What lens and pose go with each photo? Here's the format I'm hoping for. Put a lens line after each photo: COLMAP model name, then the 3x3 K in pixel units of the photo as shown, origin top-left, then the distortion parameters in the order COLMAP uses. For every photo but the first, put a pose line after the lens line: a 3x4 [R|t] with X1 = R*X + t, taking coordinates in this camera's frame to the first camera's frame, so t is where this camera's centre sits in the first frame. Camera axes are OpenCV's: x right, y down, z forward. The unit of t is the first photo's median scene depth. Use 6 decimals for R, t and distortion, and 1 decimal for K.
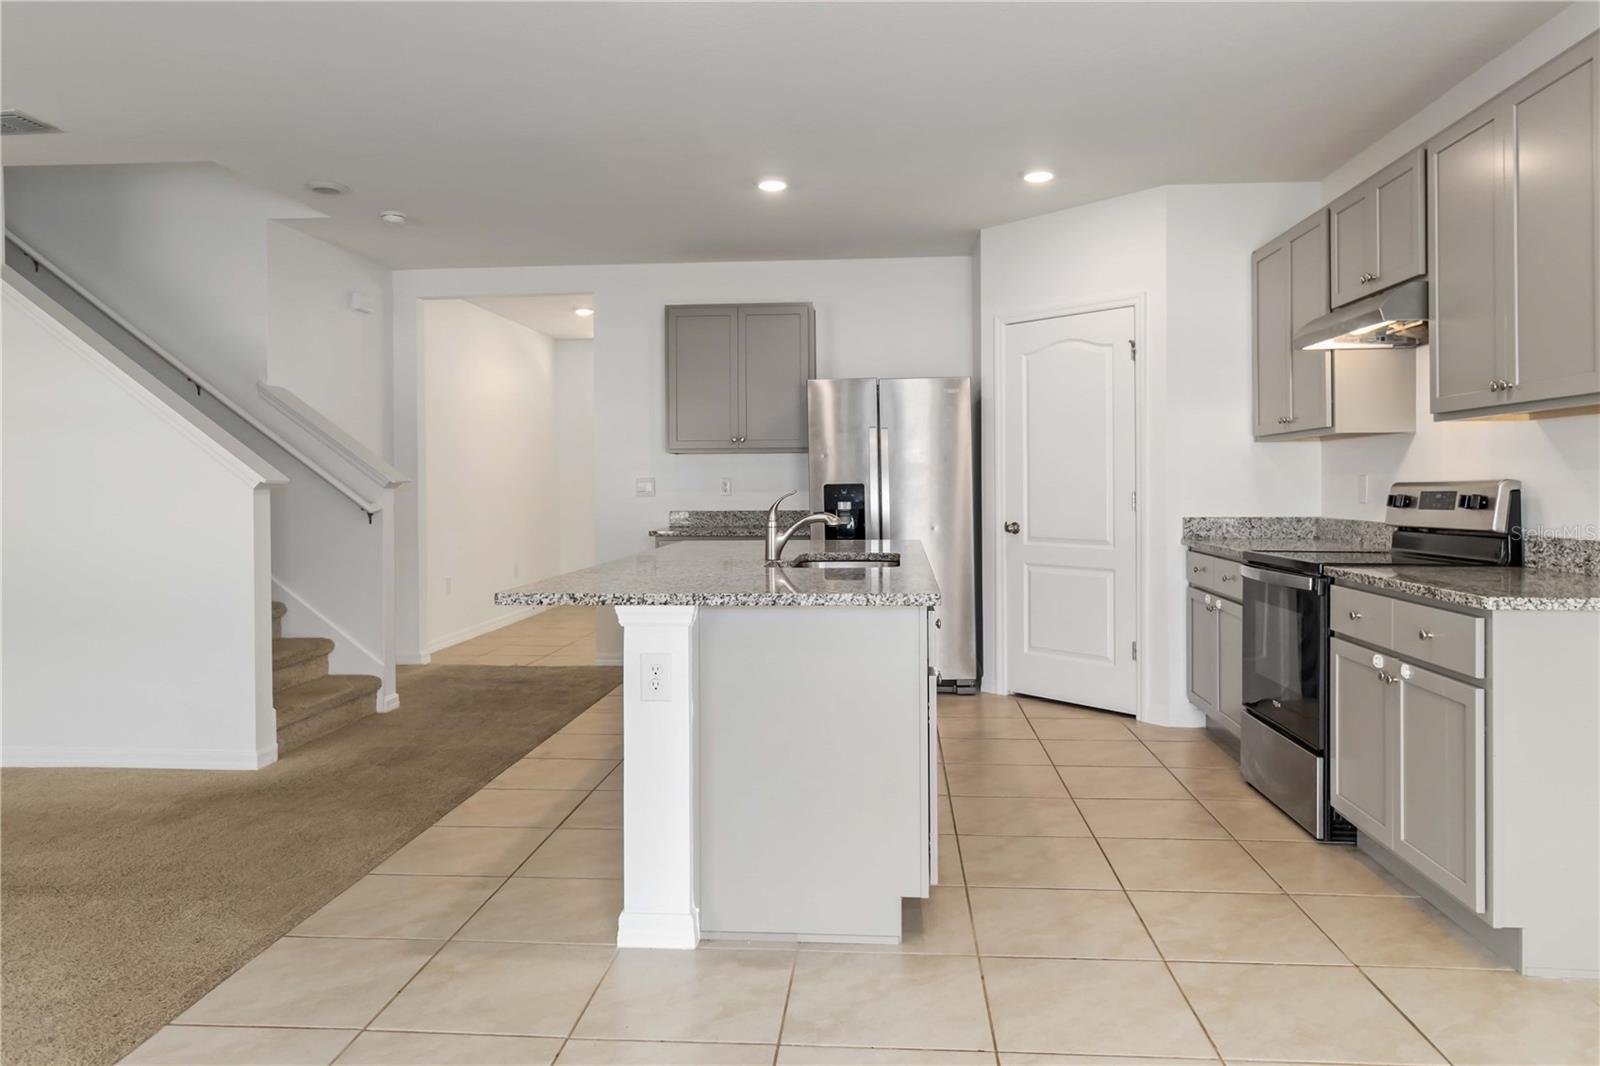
lens RADIAL K [[1069.3, 0, 798.3], [0, 1069.3, 482.8], [0, 0, 1]] dist [0.000273, 0.003254]
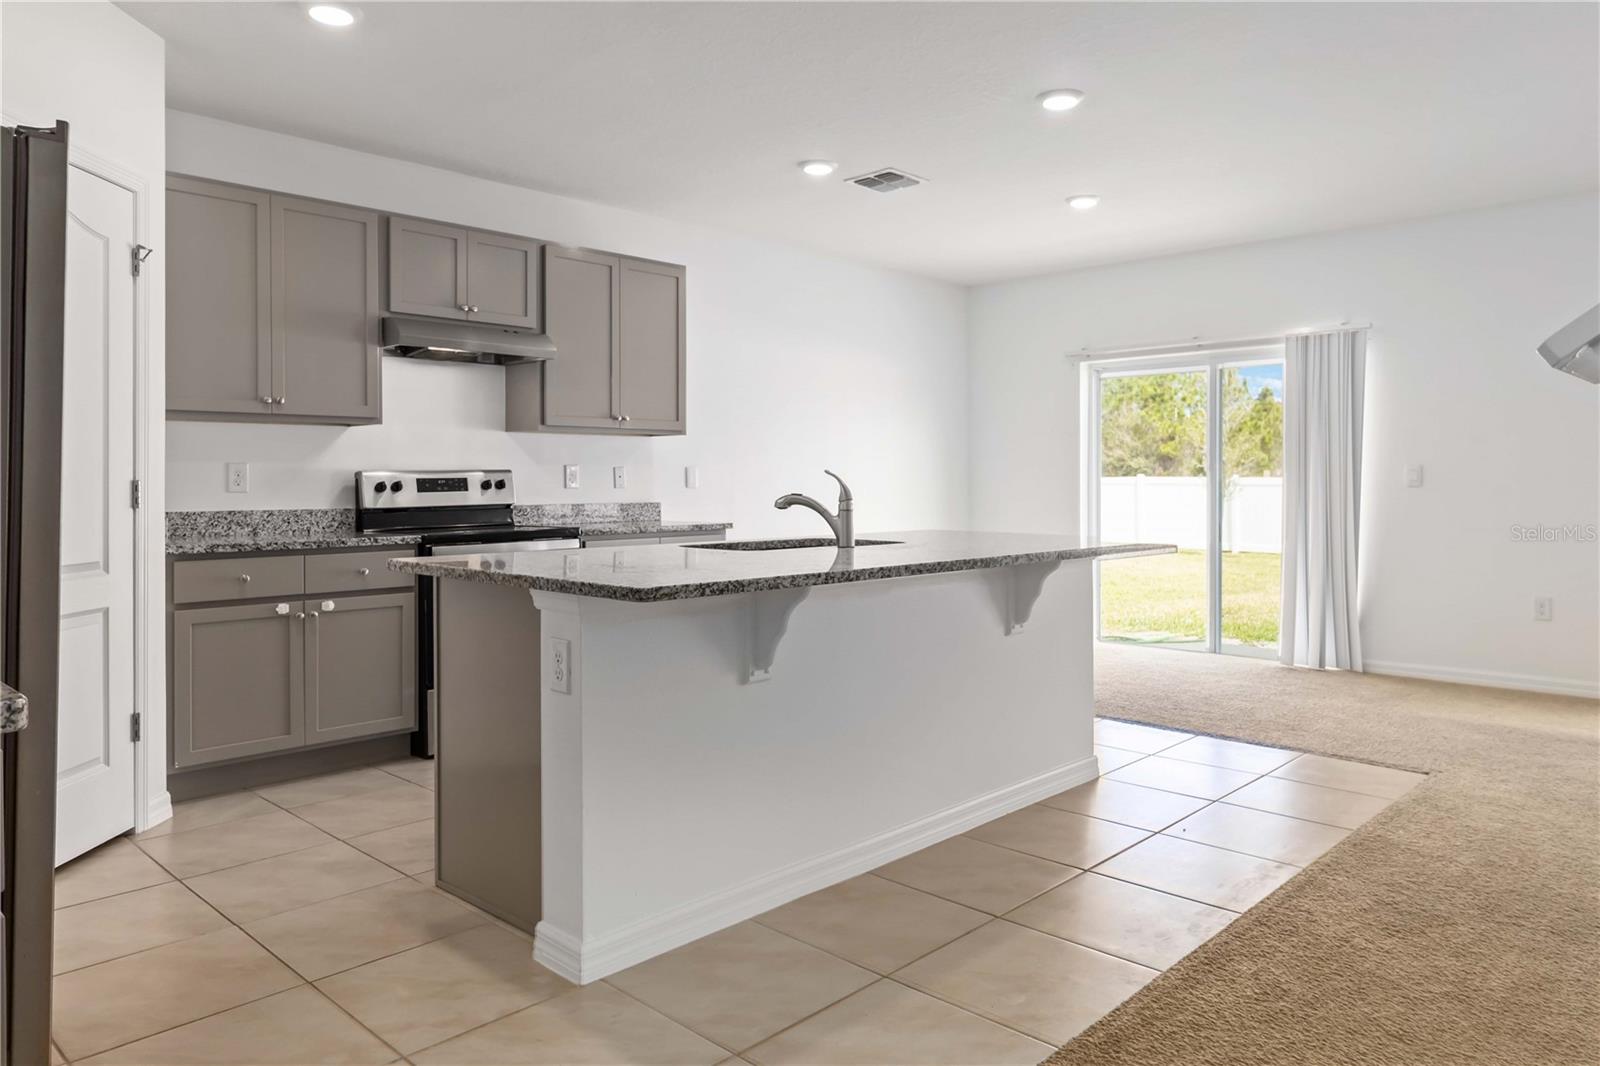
lens RADIAL K [[1069.3, 0, 798.3], [0, 1069.3, 482.8], [0, 0, 1]] dist [0.000273, 0.003254]
pose [[-0.778534, 0.007638, 0.627556, -0.425413], [0.007662, 0.999967, -0.002664, 0.015565], [-0.627556, 0.002734, -0.778567, 1.333662]]
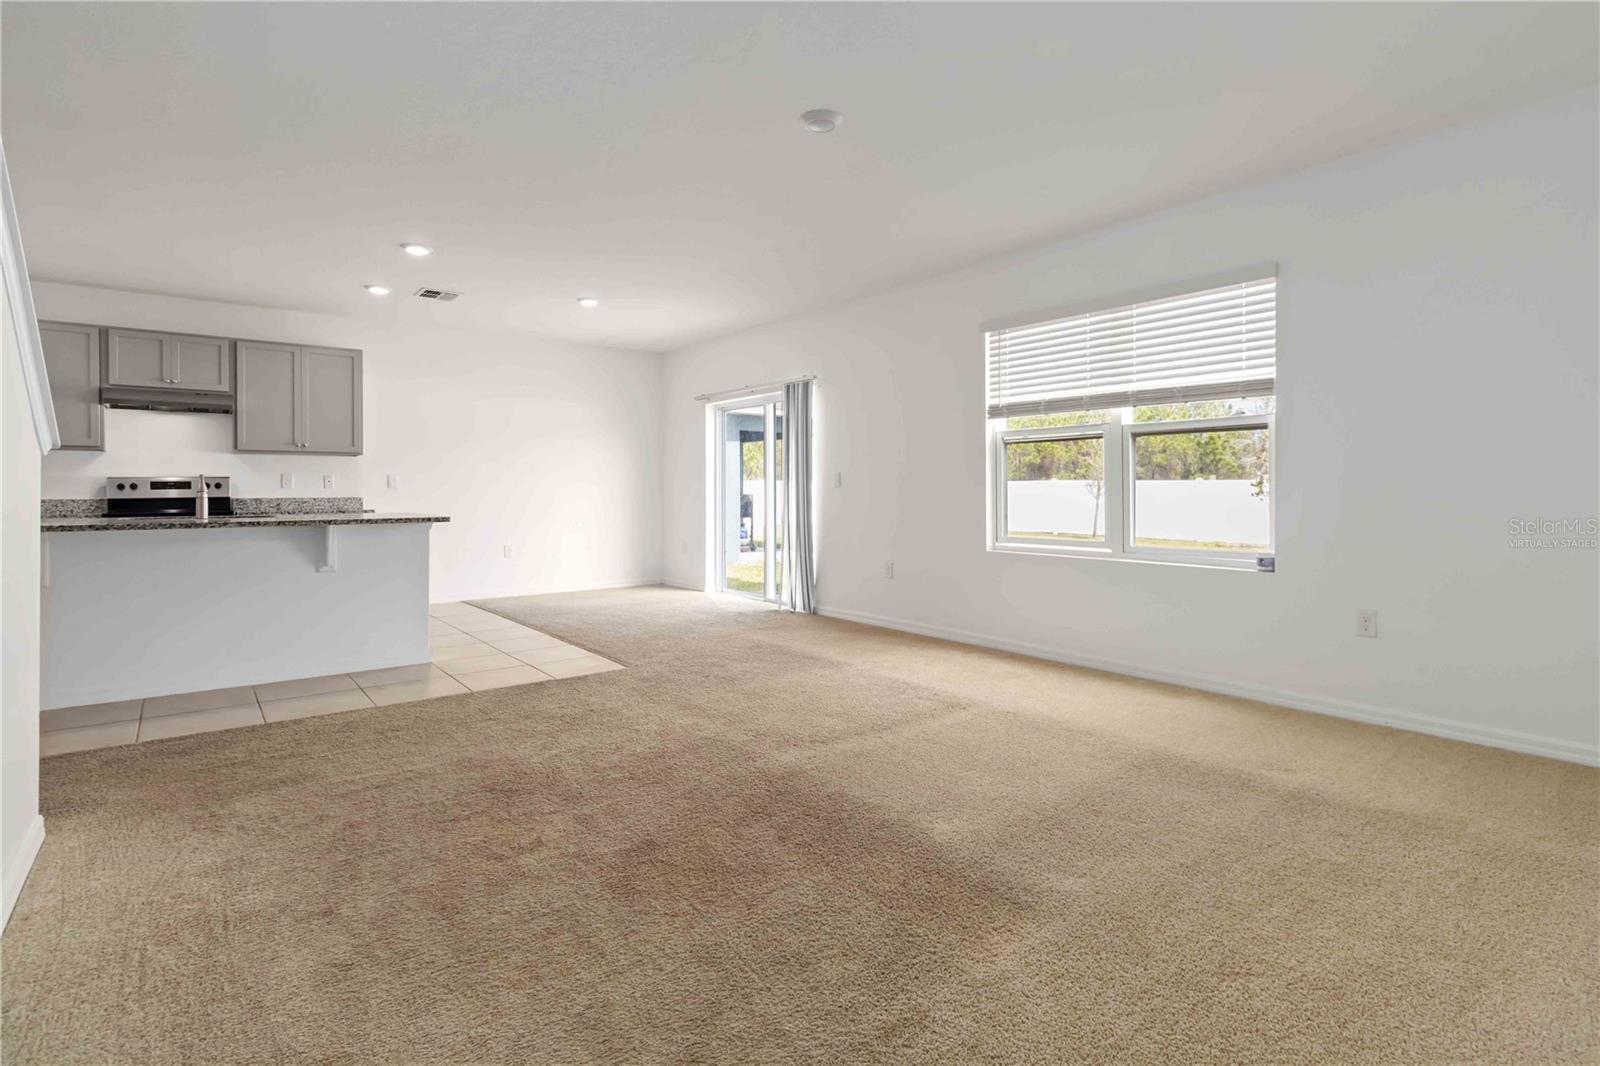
lens RADIAL K [[789.4, 0, 798.8], [0, 789.4, 489.7], [0, 0, 1]] dist [0.001556, 0.000179]
pose [[-0.680884, 0.008548, 0.732342, -1.130555], [0.007597, 0.999961, -0.004608, 0.032261], [-0.732352, 0.002426, -0.680922, 0.883456]]
